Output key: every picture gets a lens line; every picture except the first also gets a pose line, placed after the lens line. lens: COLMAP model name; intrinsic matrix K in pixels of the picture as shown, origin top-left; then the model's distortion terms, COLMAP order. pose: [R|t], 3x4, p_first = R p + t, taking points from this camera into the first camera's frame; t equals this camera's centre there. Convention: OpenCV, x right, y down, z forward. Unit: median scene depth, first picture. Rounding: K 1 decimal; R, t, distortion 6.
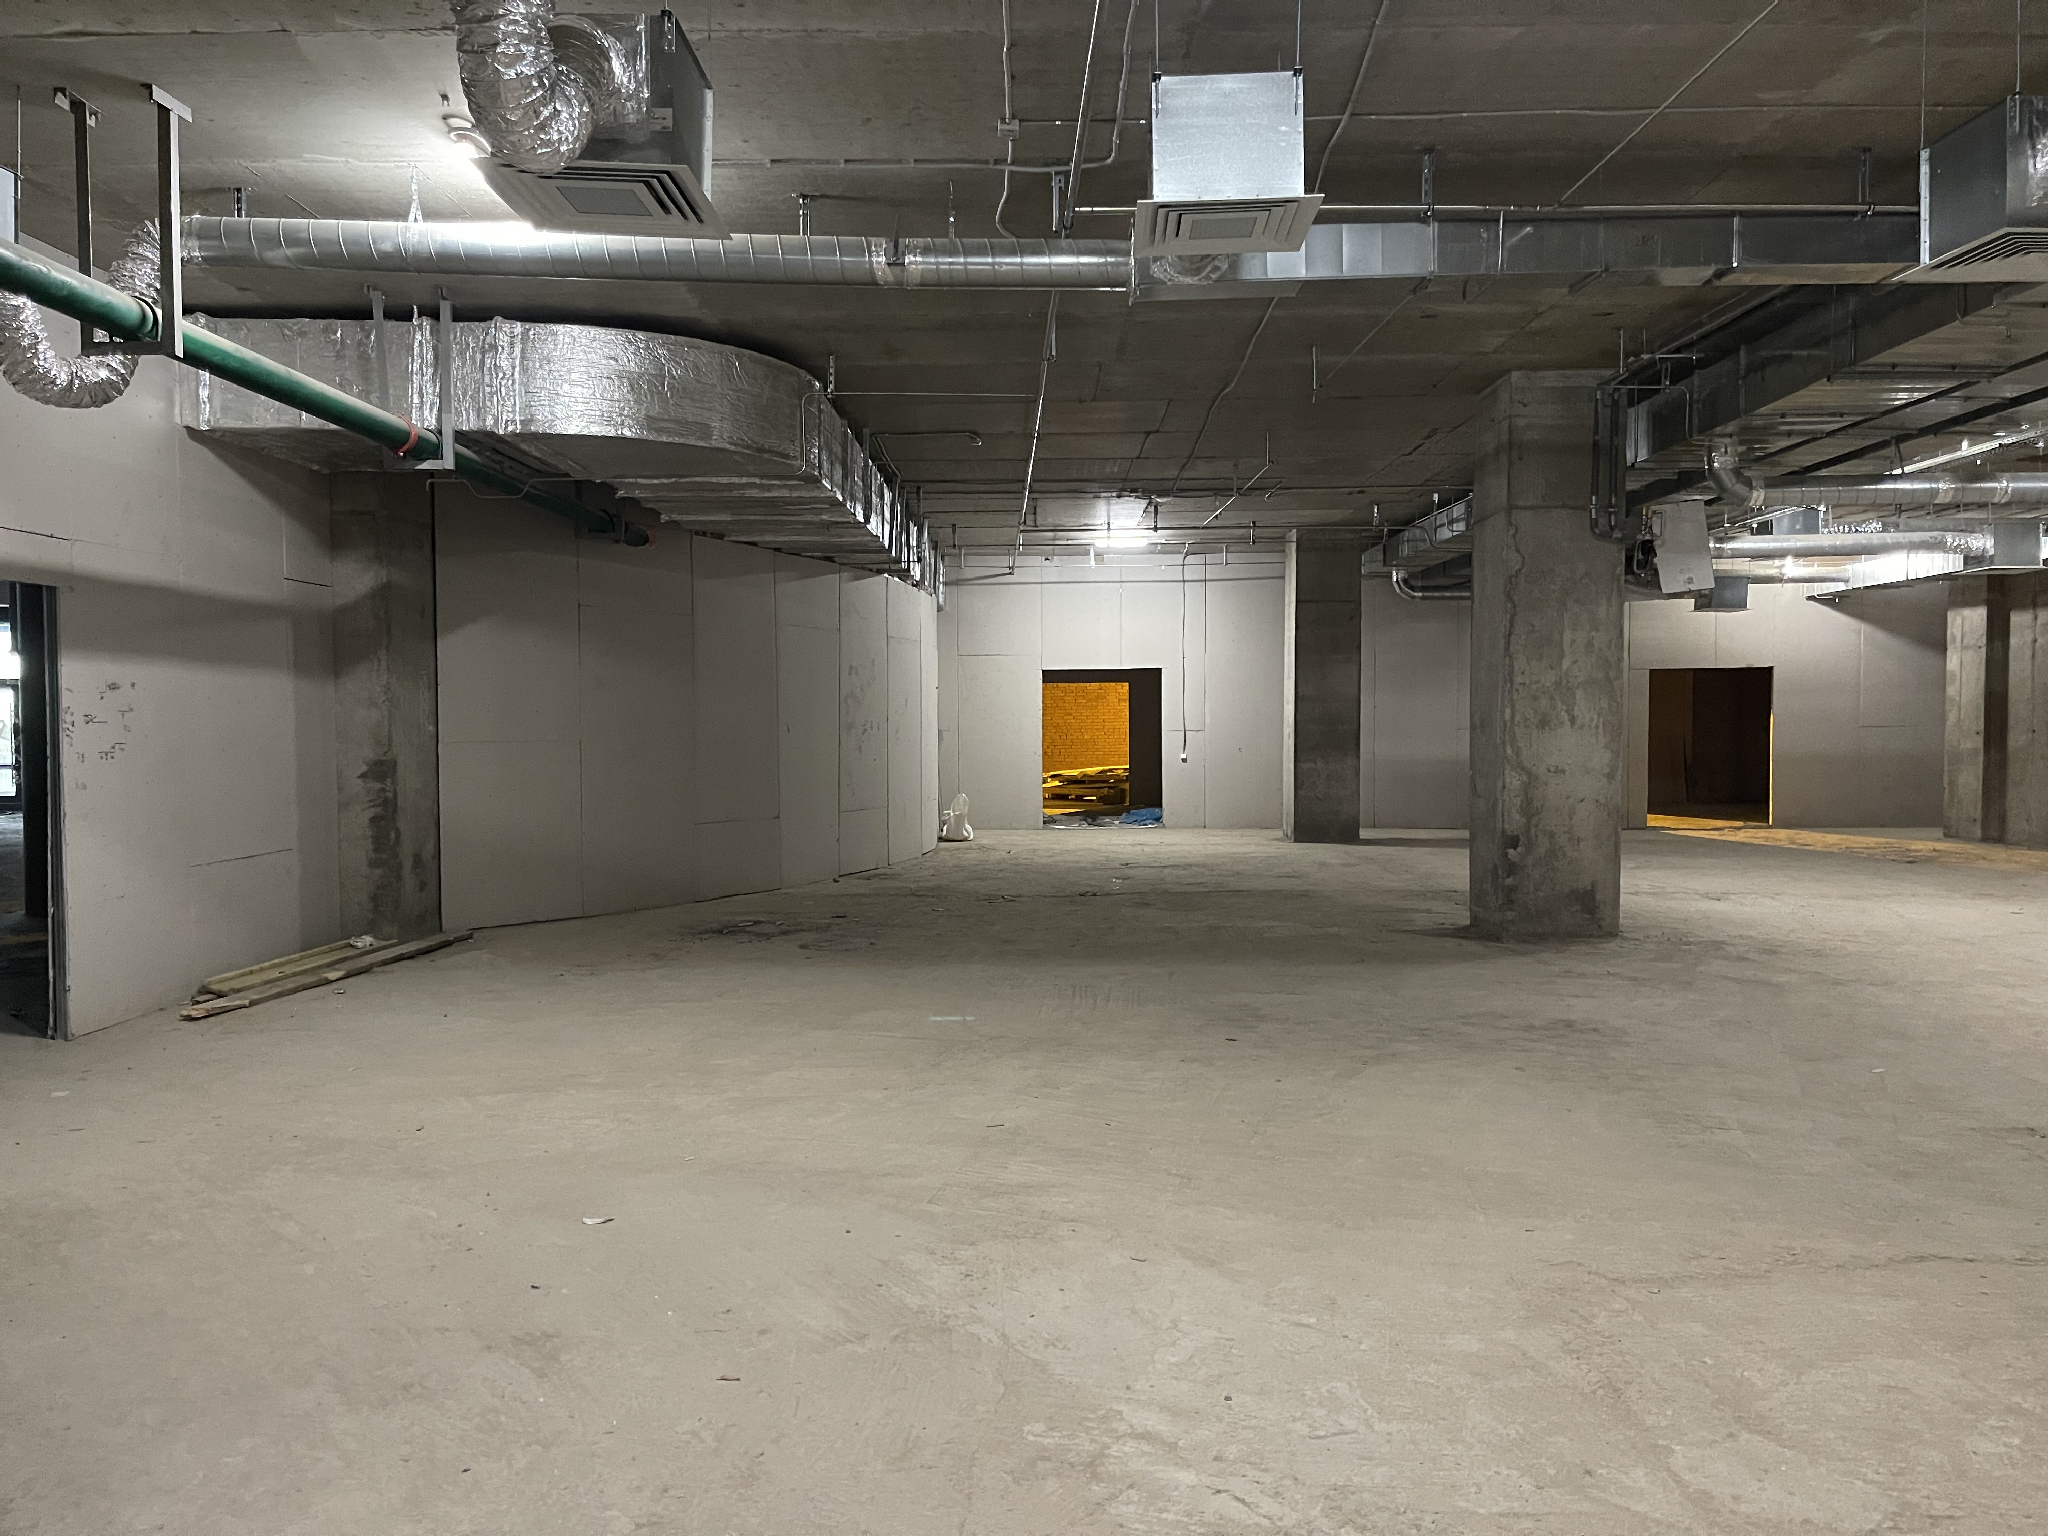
lens RADIAL K [[1537.1, 0, 1017.3], [0, 1537.1, 762.7], [0, 0, 1]] dist [0.009122, 0.001902]
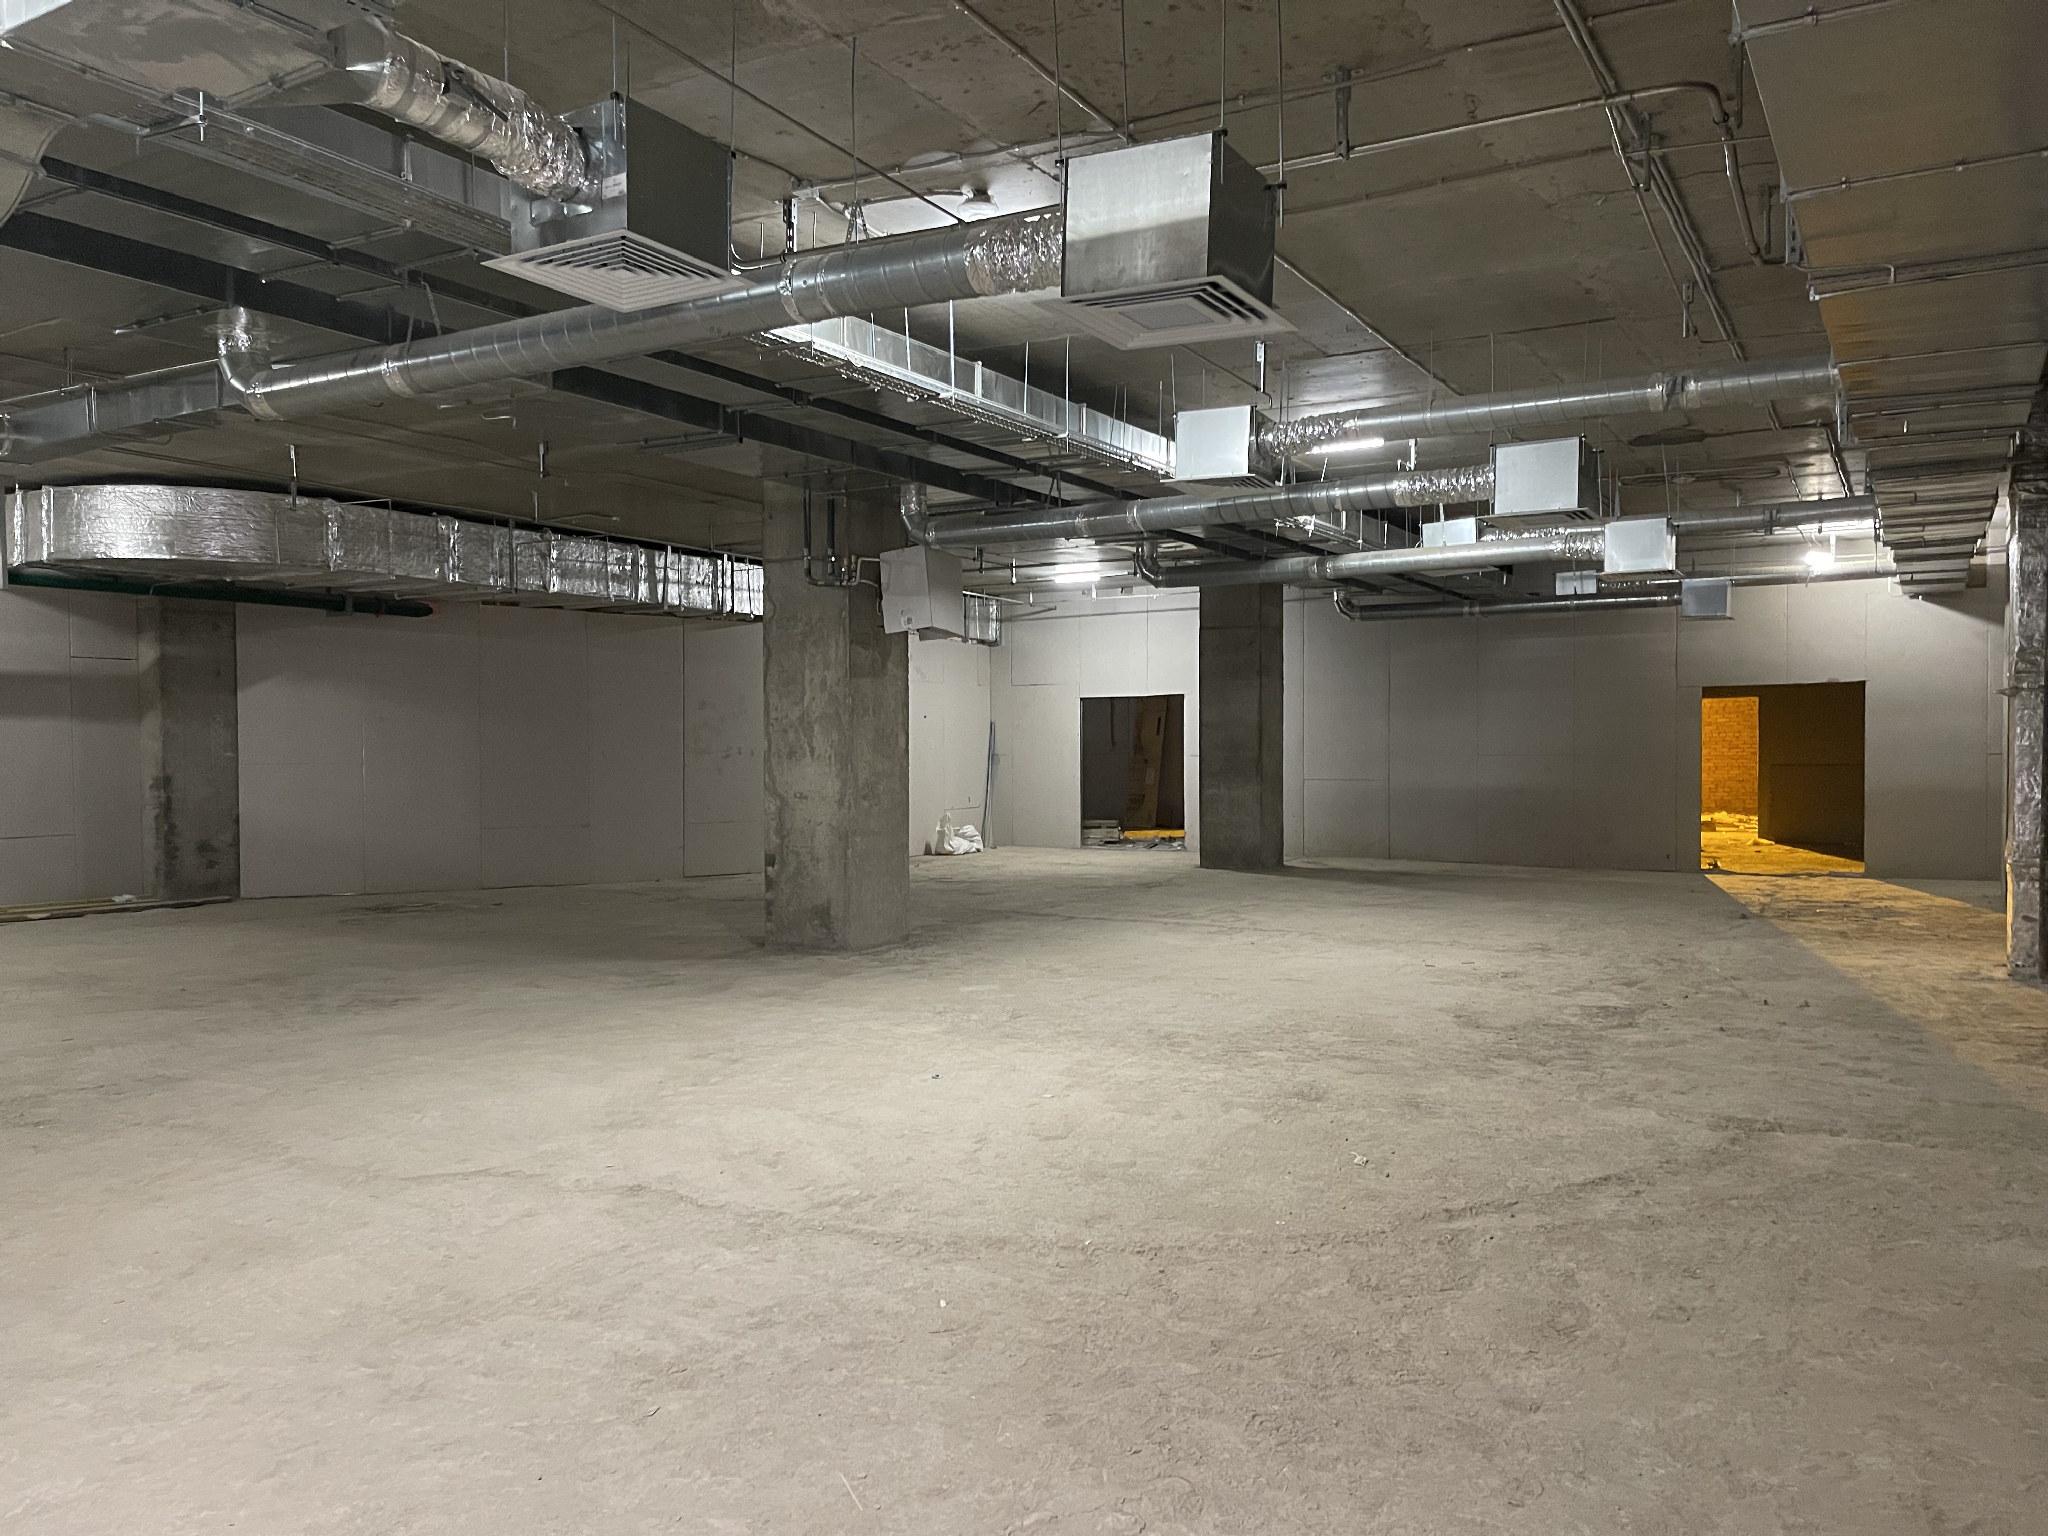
lens RADIAL K [[1537.1, 0, 1019.4], [0, 1537.1, 768.4], [0, 0, 1]] dist [0.009122, 0.001902]
pose [[0.875193, 0.007678, -0.483712, 1.021251], [-0.011832, 0.999915, -0.005537, -0.011001], [0.483629, 0.010569, 0.875209, 0.108478]]
